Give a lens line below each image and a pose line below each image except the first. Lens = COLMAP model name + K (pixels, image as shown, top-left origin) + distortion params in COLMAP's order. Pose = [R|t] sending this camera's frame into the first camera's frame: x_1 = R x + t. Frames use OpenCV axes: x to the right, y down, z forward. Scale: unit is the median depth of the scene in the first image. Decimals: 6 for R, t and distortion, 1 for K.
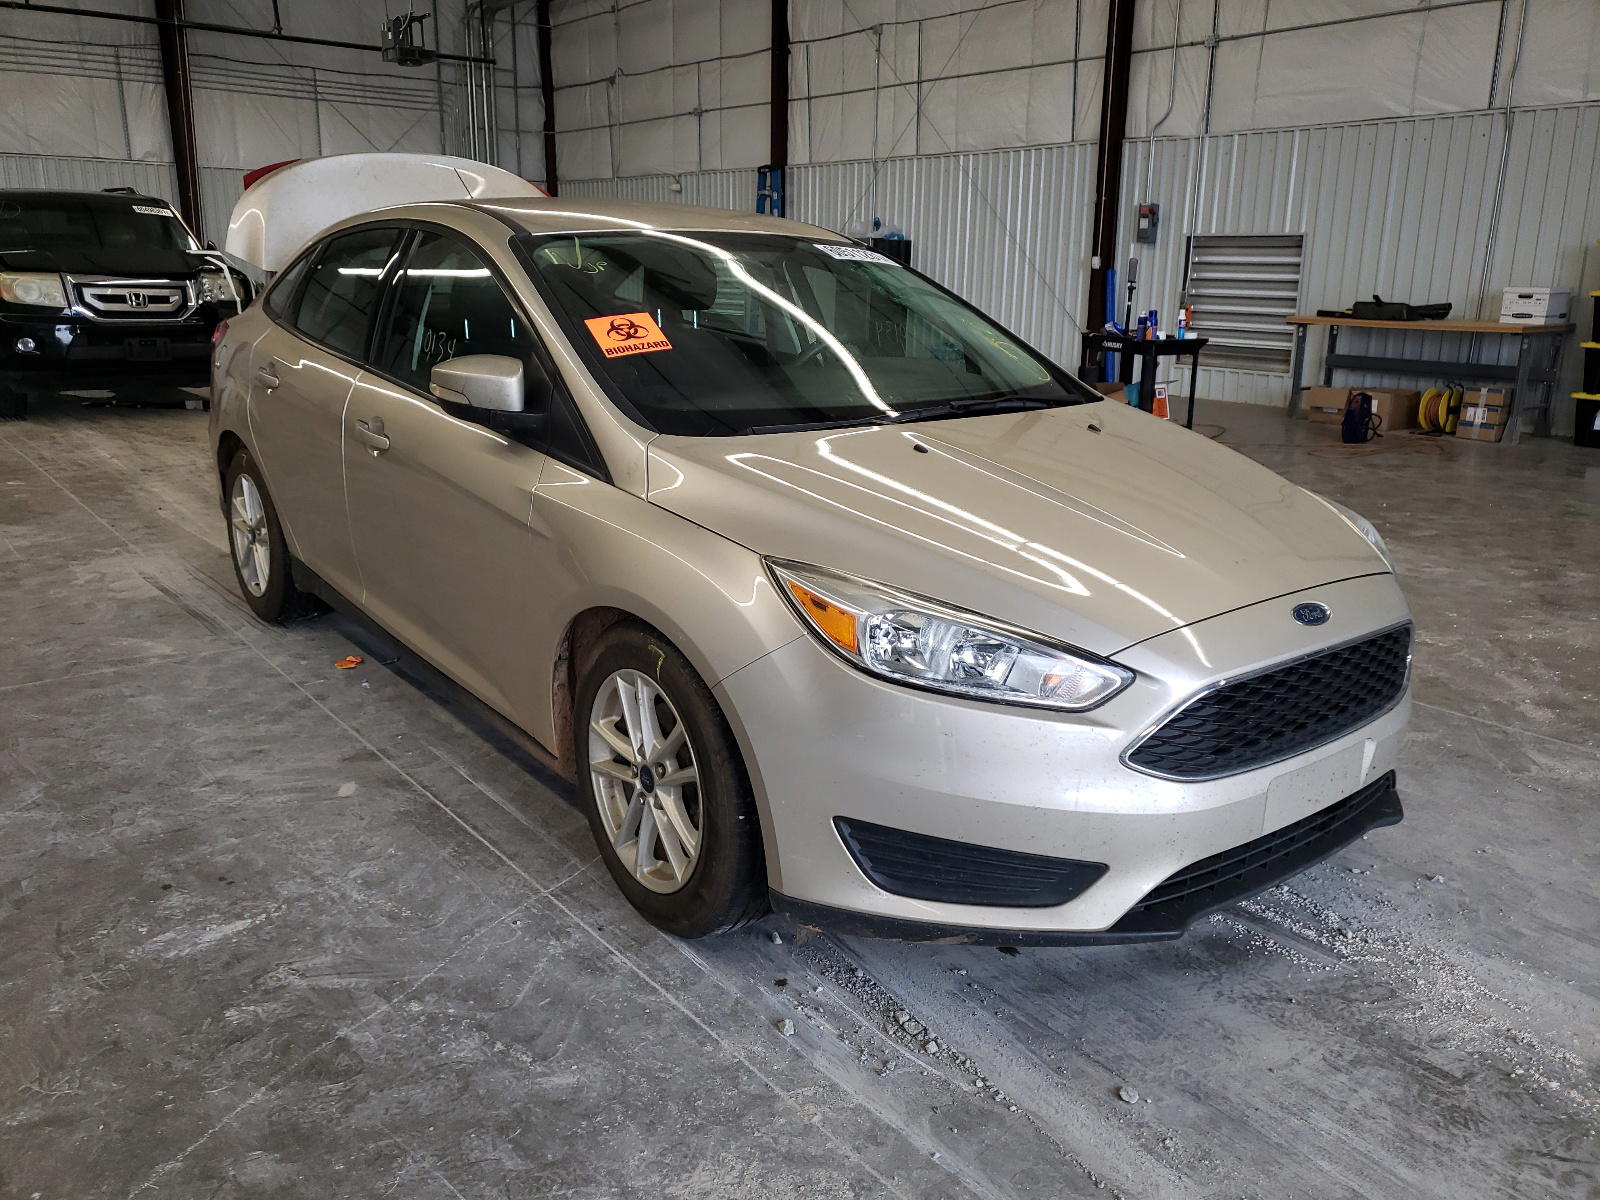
lens RADIAL K [[1250.5, 0, 808.1], [0, 1250.5, 536.6], [0, 0, 1]] dist [0.013642, 0.012899]
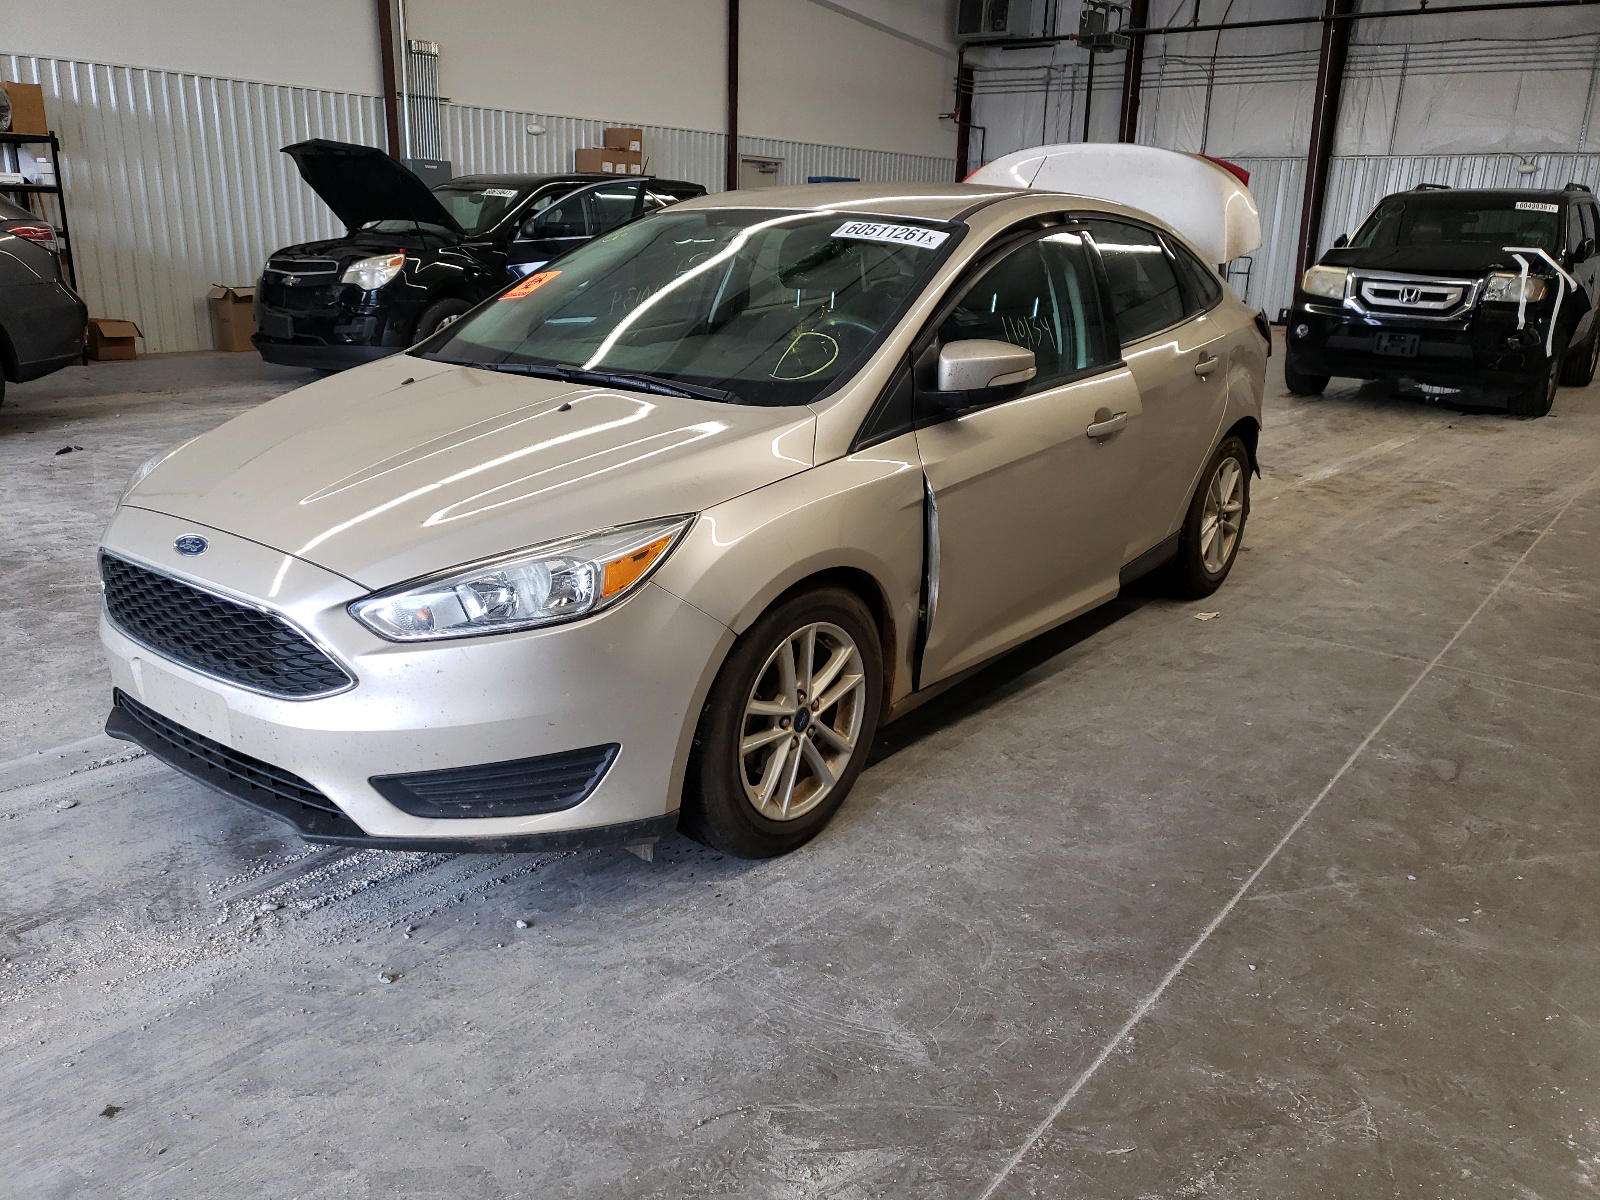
lens RADIAL K [[1250.5, 0, 798.9], [0, 1250.5, 602.1], [0, 0, 1]] dist [0.013642, 0.012899]
pose [[0.247446, 0.275521, -0.928902, 0.984868], [-0.236733, 0.946852, 0.217783, -0.160737], [0.939536, 0.166012, 0.299520, 0.750918]]
